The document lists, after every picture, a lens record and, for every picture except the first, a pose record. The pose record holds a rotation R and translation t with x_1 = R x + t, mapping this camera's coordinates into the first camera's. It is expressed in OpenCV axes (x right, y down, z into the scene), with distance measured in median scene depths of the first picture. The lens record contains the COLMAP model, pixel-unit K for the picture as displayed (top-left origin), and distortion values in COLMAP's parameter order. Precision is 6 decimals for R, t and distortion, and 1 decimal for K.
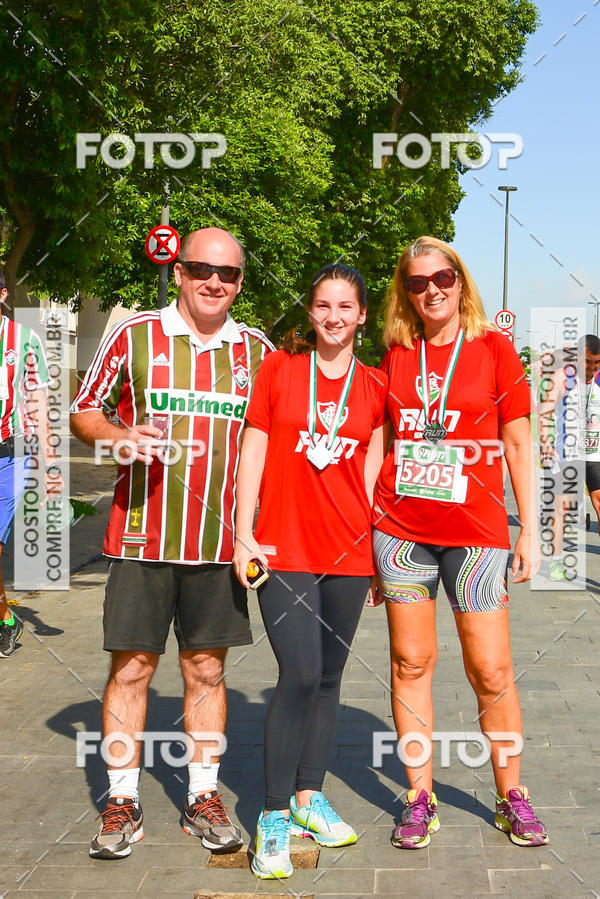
lens RADIAL K [[2606.5, 0, 300.0], [0, 2606.5, 449.5], [0, 0, 1]] dist [0.281476, 0.019853]
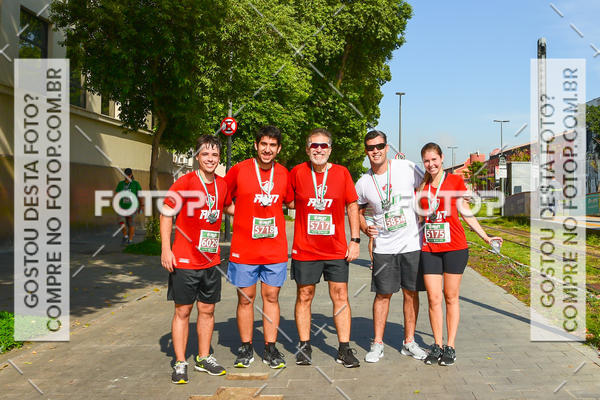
lens RADIAL K [[1655.0, 0, 300.0], [0, 1655.0, 200.0], [0, 0, 1]] dist [0.412320, 0.756617]
pose [[0.999264, -0.015631, -0.035016, 0.048054], [0.014977, 0.999710, -0.018845, 0.007272], [0.035301, 0.018307, 0.999209, -0.320596]]
